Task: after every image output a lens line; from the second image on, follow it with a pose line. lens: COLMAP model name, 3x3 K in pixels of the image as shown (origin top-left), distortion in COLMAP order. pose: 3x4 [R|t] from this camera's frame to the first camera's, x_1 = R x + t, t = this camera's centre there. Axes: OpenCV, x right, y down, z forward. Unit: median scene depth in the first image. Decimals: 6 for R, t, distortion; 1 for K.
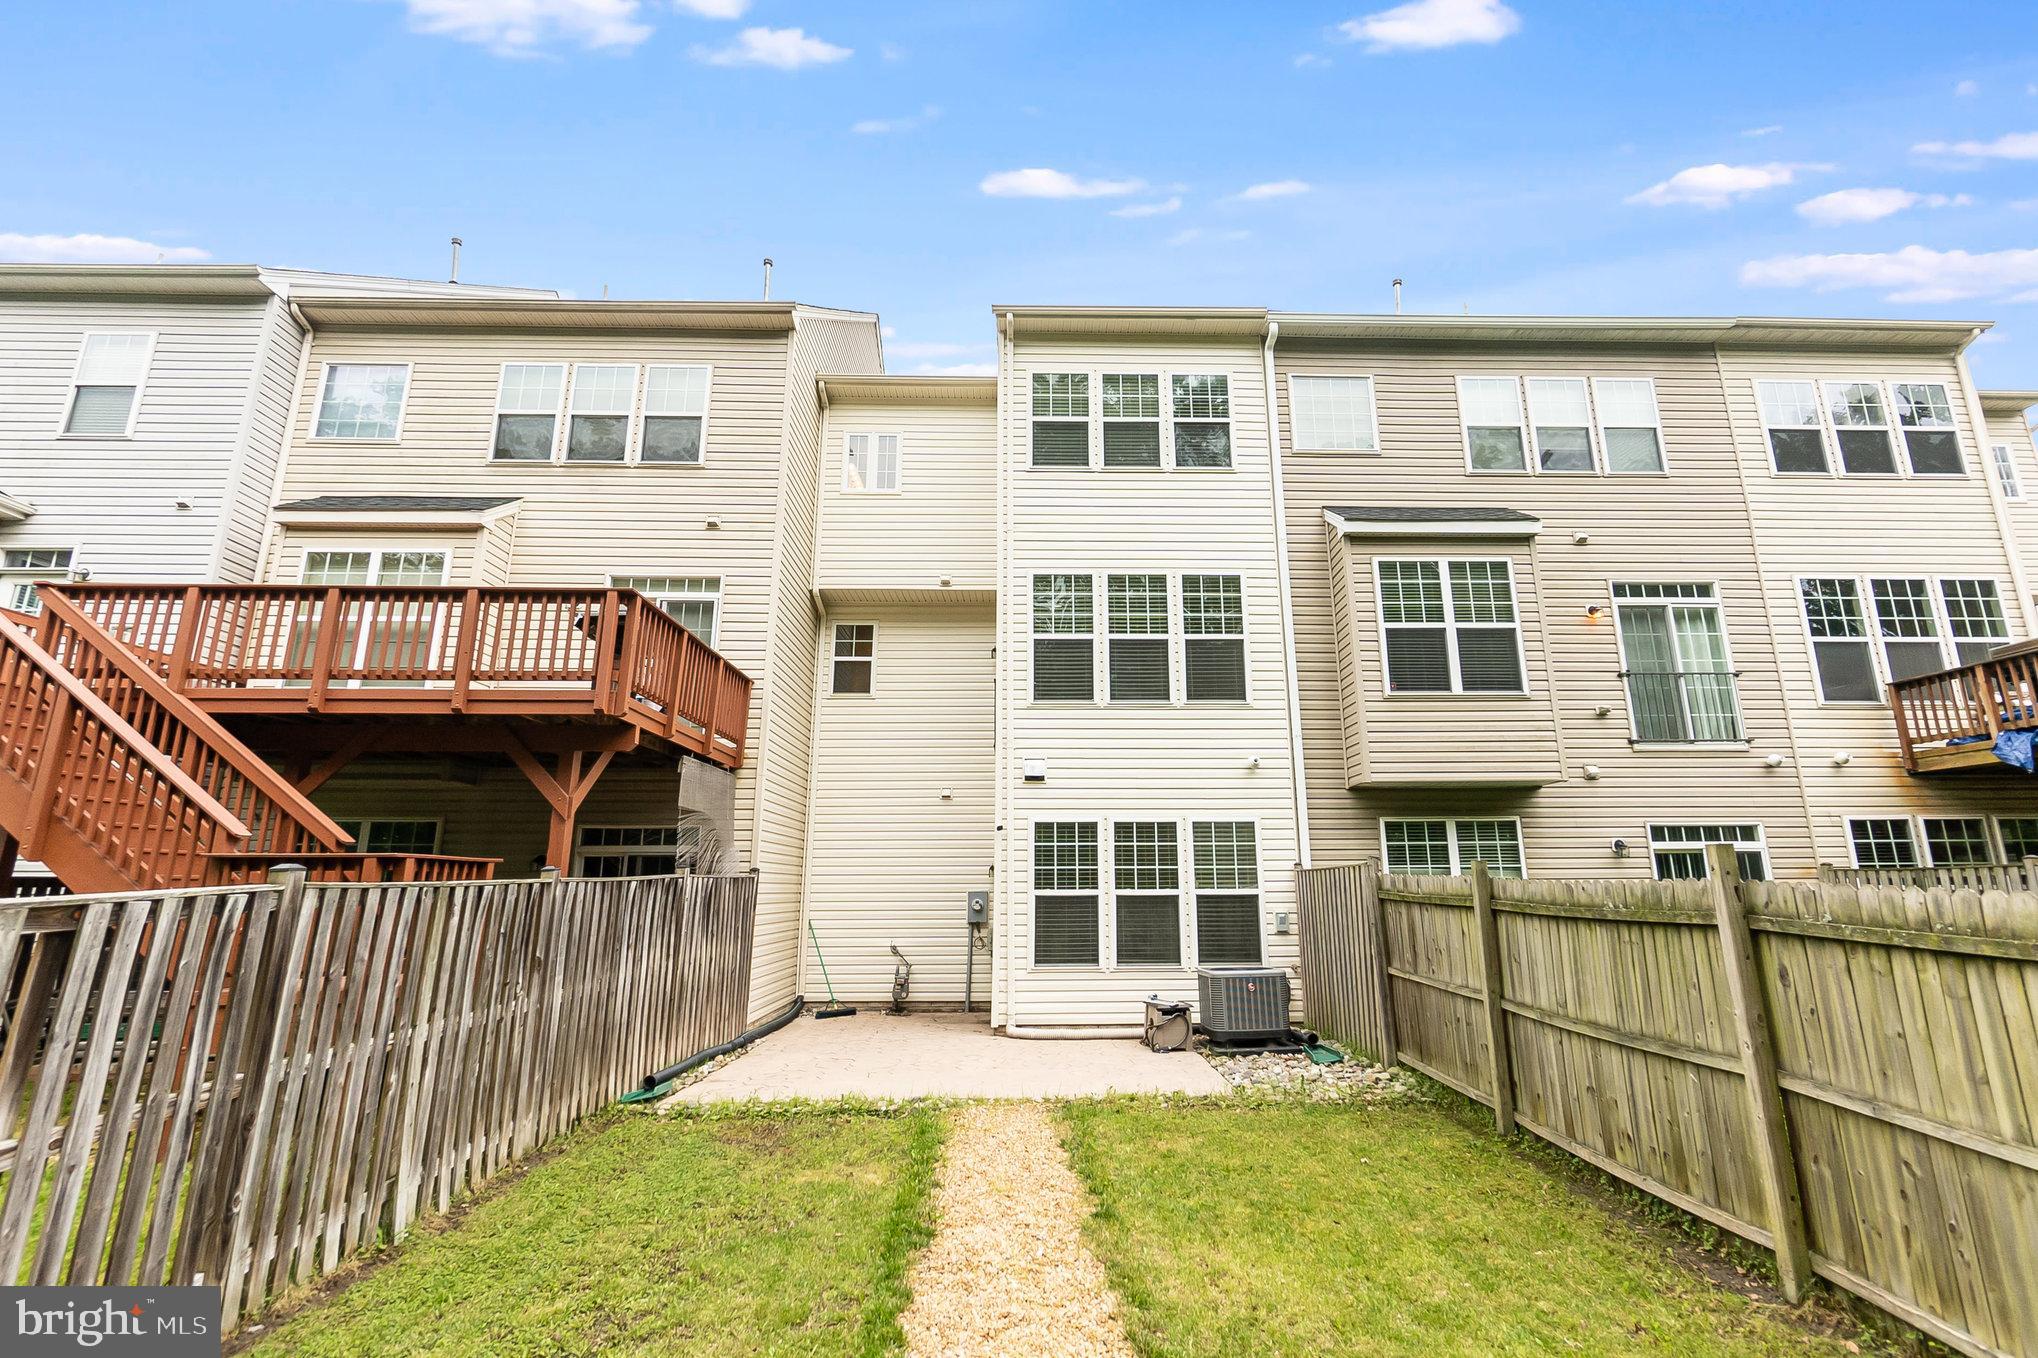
lens RADIAL K [[888.7, 0, 1013.3], [0, 888.7, 670.1], [0, 0, 1]] dist [0.001199, 0.000073]
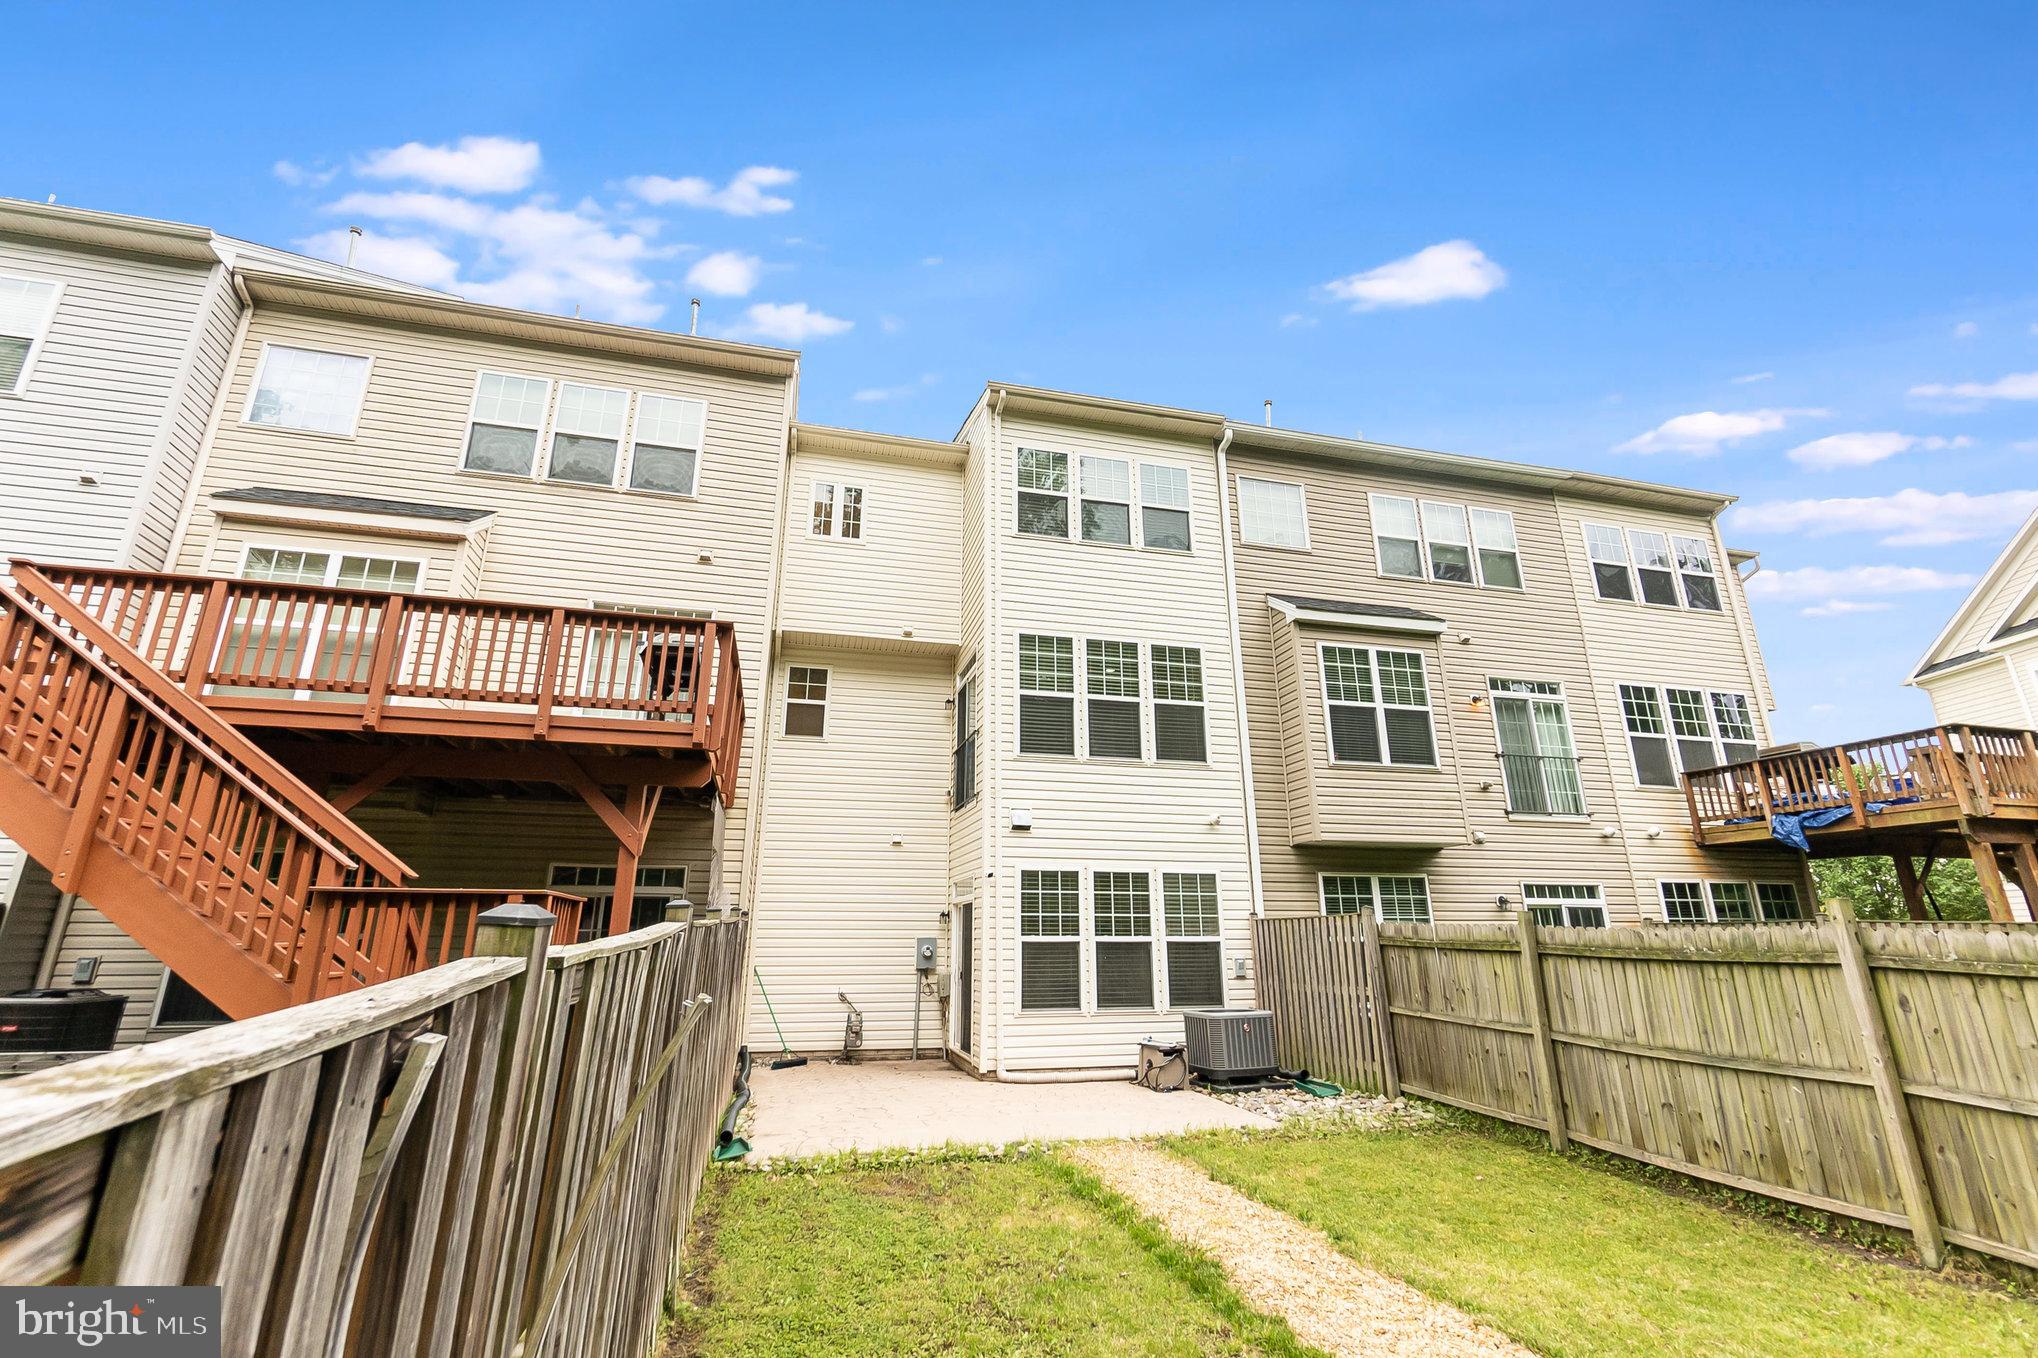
lens RADIAL K [[856.2, 0, 1001.8], [0, 856.2, 668.8], [0, 0, 1]] dist [0.001045, 0.000632]
pose [[0.977437, 0.068395, 0.199848, -0.212635], [-0.055591, 0.996067, -0.069001, 0.006229], [-0.203781, 0.056334, 0.977394, 0.008257]]
